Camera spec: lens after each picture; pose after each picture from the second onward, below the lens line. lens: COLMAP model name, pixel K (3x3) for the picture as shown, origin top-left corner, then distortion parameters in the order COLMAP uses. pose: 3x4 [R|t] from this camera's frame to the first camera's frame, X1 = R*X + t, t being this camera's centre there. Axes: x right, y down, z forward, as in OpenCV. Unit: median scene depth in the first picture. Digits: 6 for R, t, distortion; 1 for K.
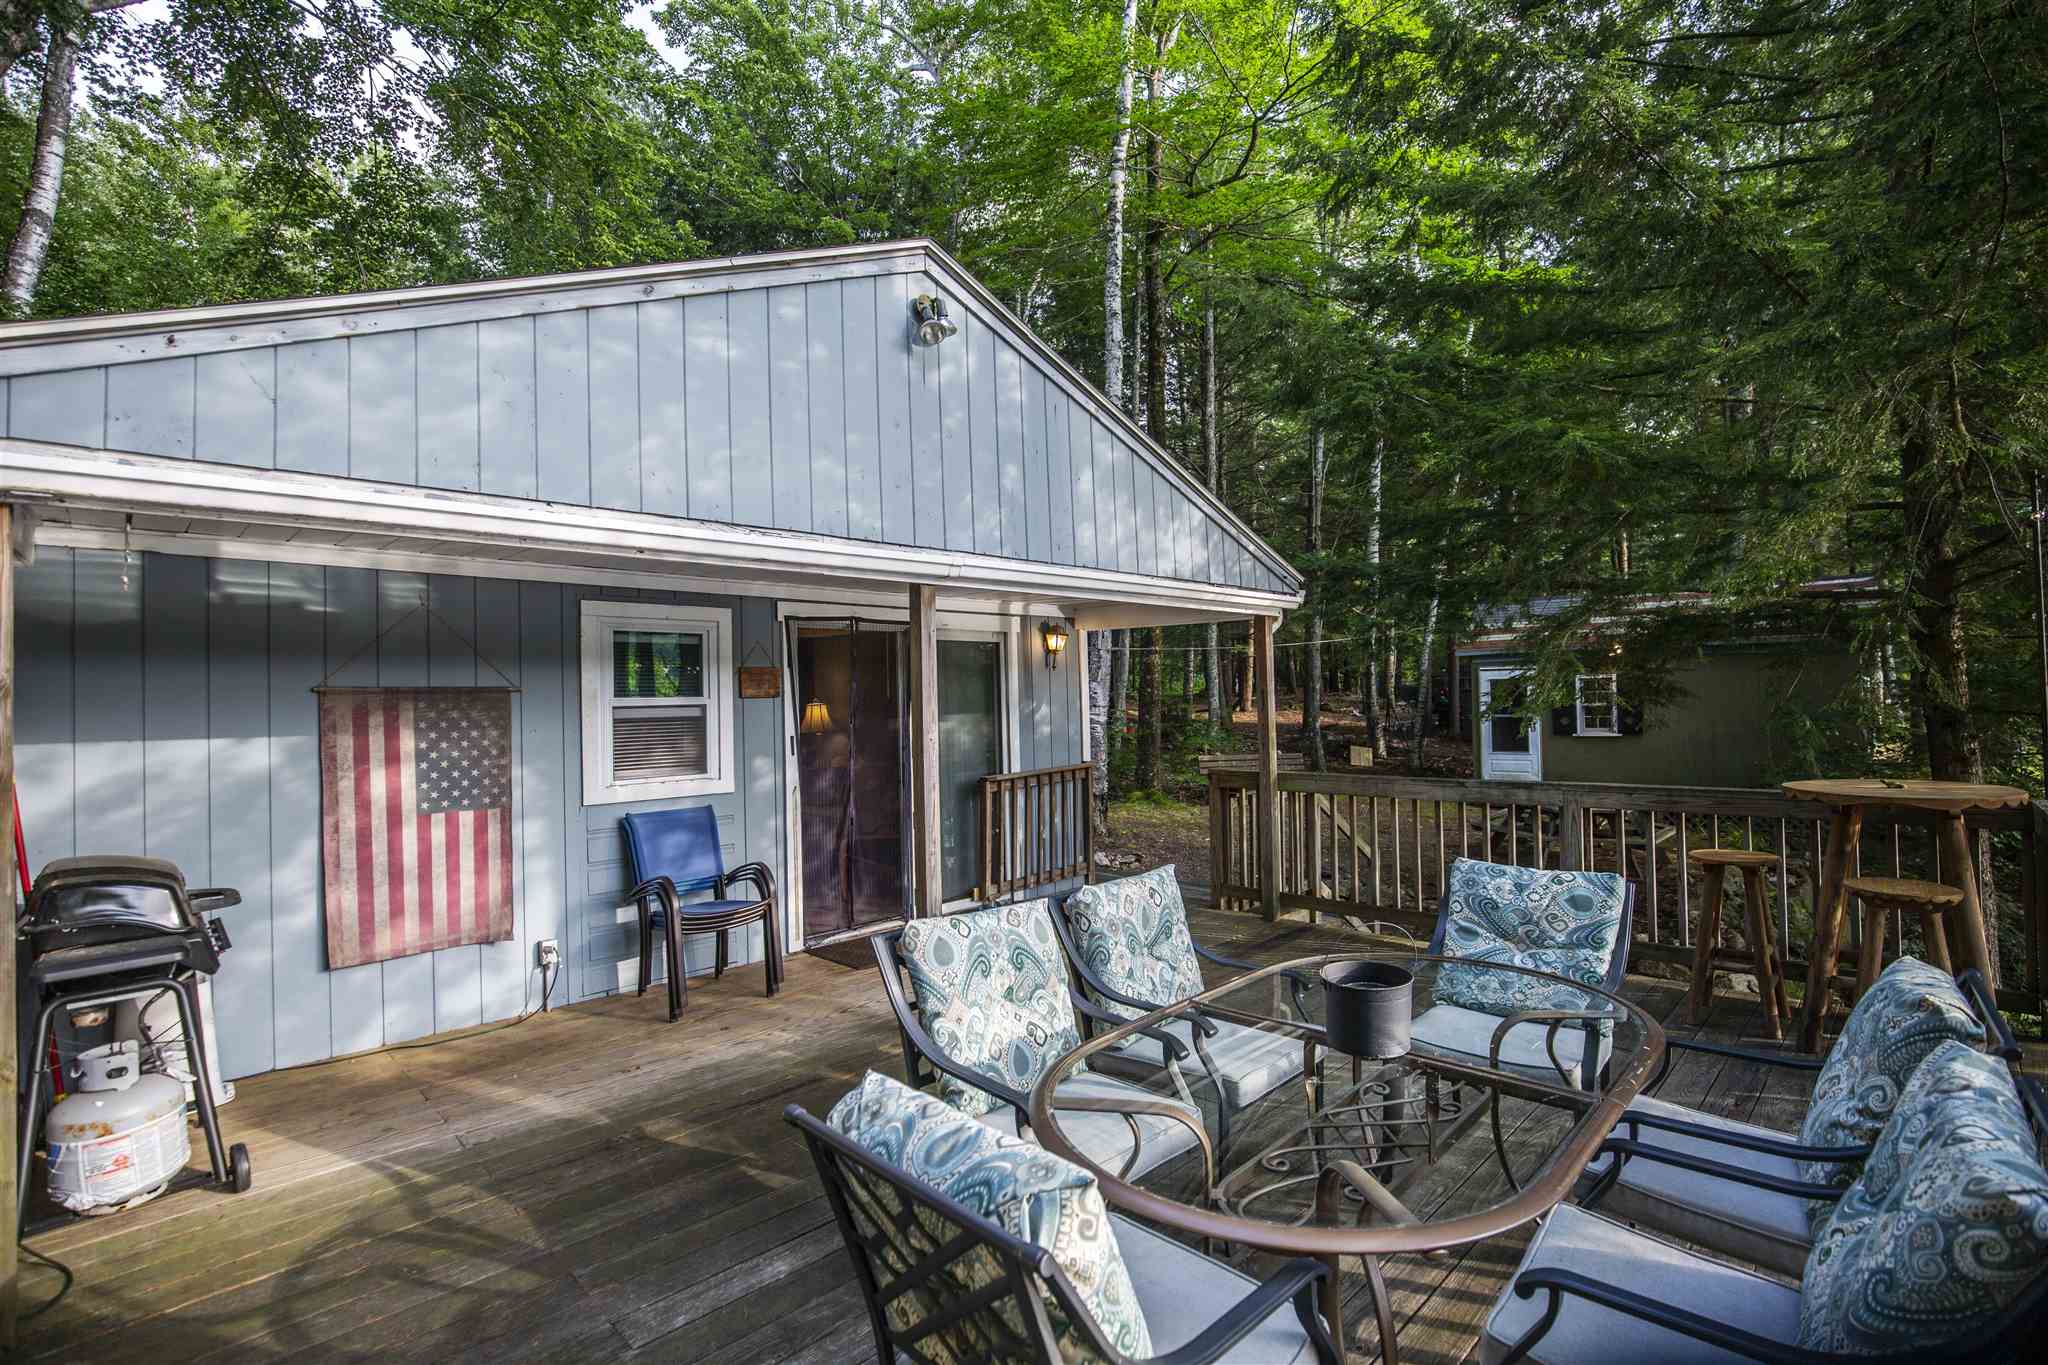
lens RADIAL K [[957.1, 0, 1030.4], [0, 957.1, 683.9], [0, 0, 1]] dist [-0.037400, 0.006439]
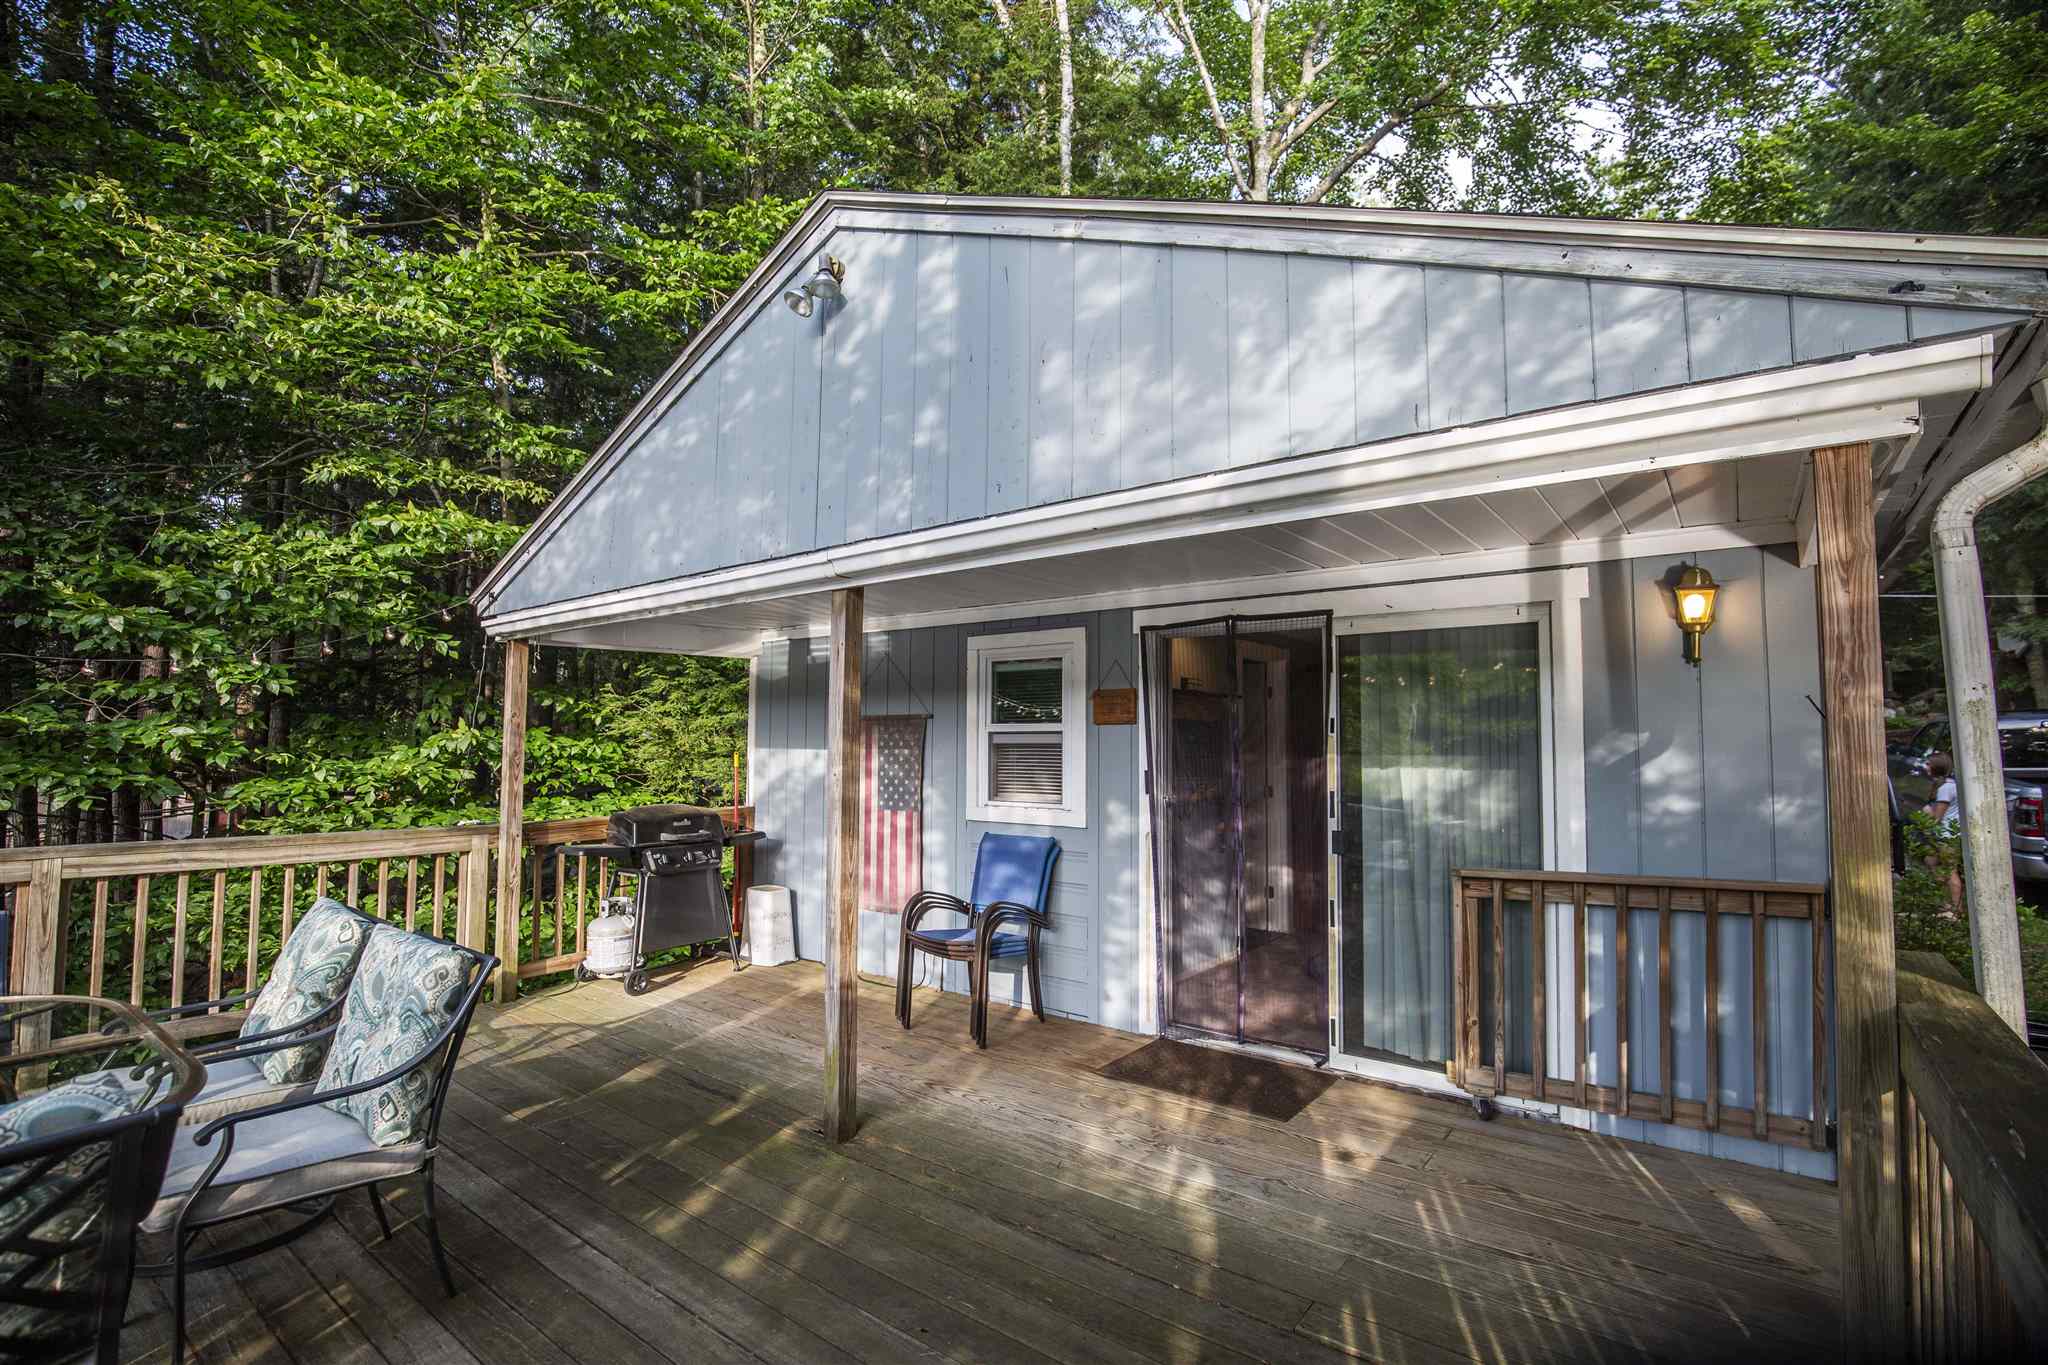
lens RADIAL K [[940.5, 0, 1027.4], [0, 940.5, 689.6], [0, 0, 1]] dist [-0.032801, 0.008110]
pose [[0.114166, -0.030506, -0.992993, 0.591643], [0.015127, 0.999466, -0.028966, 0.006797], [0.993346, -0.011714, 0.114567, 0.867597]]
